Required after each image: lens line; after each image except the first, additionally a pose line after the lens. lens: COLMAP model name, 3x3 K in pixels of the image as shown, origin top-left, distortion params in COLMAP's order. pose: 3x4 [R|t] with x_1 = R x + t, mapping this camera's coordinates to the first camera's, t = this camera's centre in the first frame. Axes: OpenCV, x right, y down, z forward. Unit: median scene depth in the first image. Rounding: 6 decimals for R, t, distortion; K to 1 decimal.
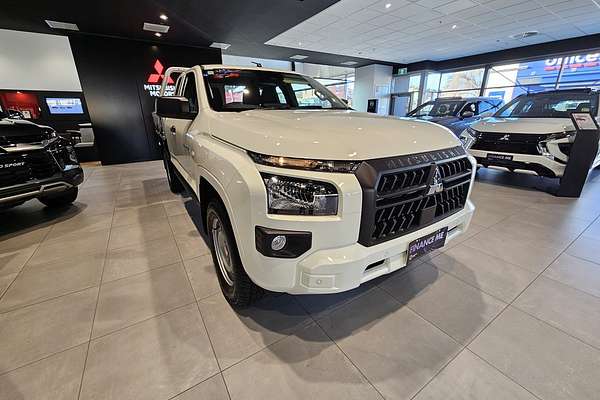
lens RADIAL K [[246.9, 0, 292.6], [0, 246.9, 197.7], [0, 0, 1]] dist [-0.001732, -0.000121]
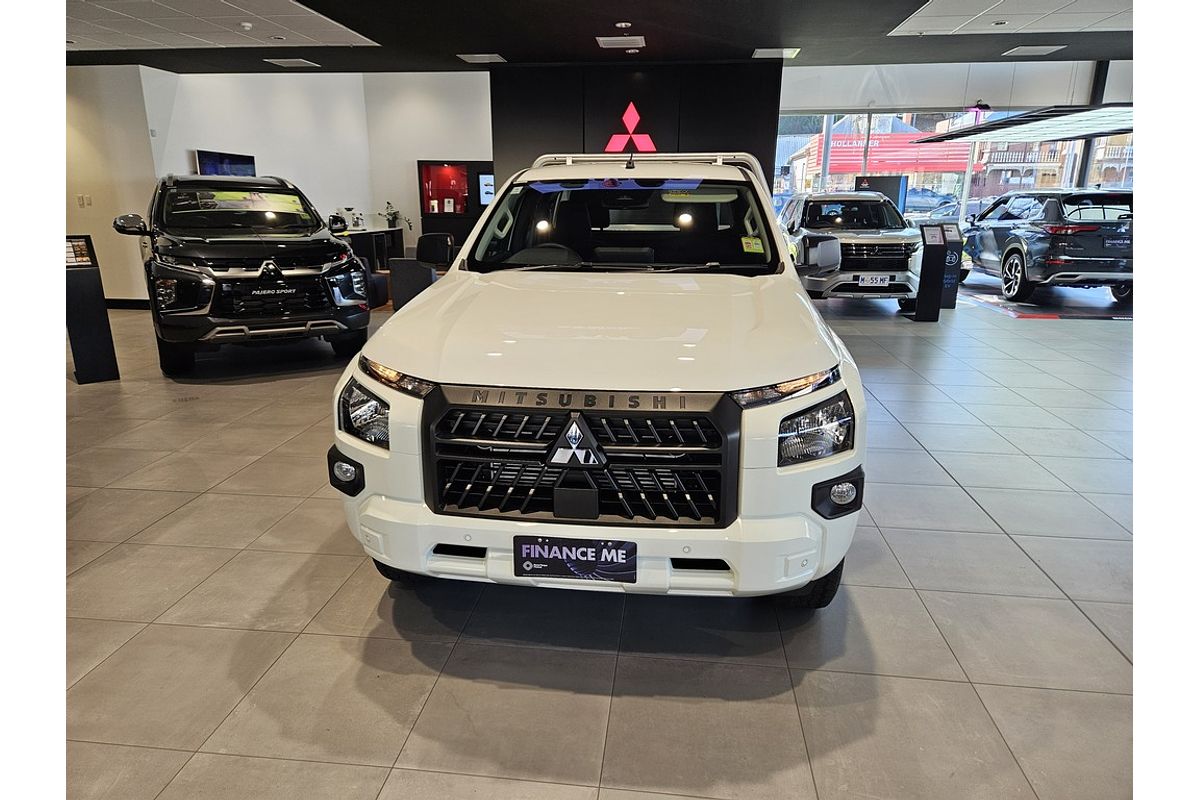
lens RADIAL K [[713.8, 0, 594.5], [0, 713.8, 403.9], [0, 0, 1]] dist [0.058051, -0.052301]
pose [[0.782678, 0.189459, -0.592892, 1.137567], [-0.213989, 0.976390, 0.029519, -0.152901], [0.584486, 0.103768, 0.804741, -0.208480]]
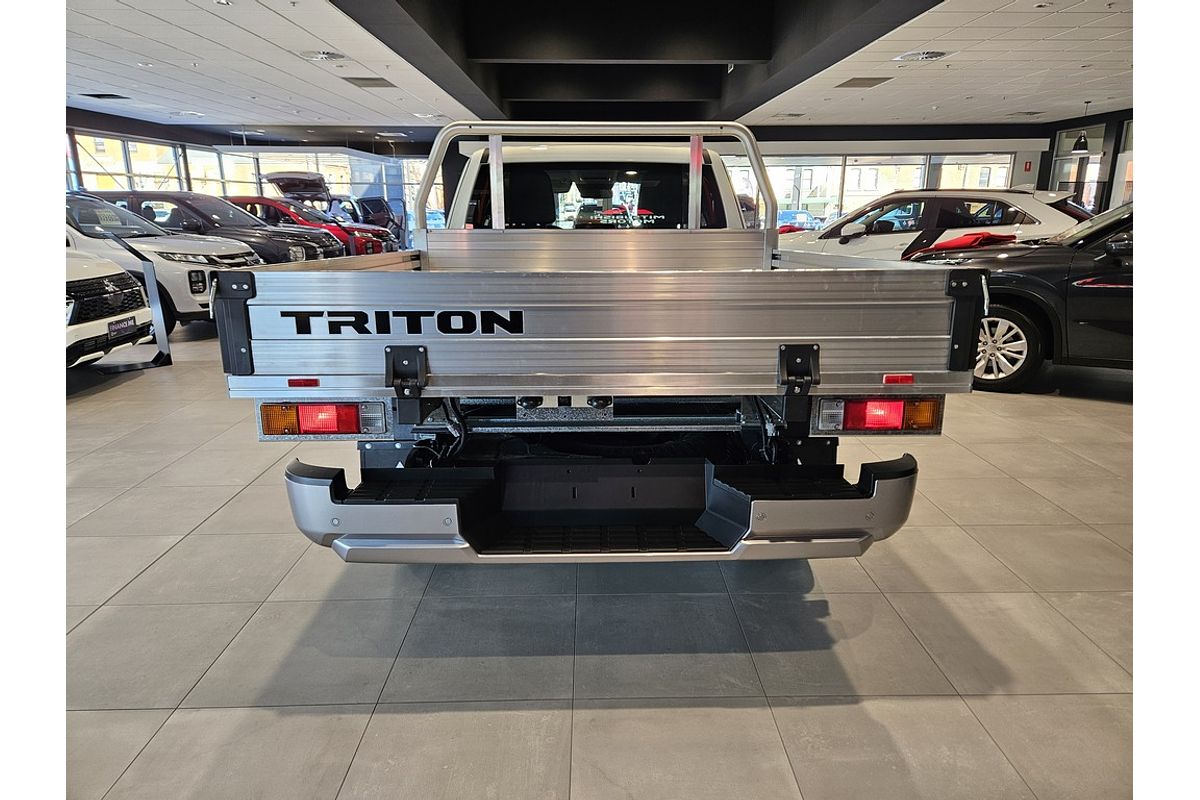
lens RADIAL K [[715.9, 0, 603.0], [0, 715.9, 394.5], [0, 0, 1]] dist [0.066136, -0.054335]
pose [[-0.859011, -0.115916, 0.498662, -1.734250], [0.176943, 0.846784, 0.501645, -1.464386], [-0.480408, 0.519153, -0.706886, 3.966315]]
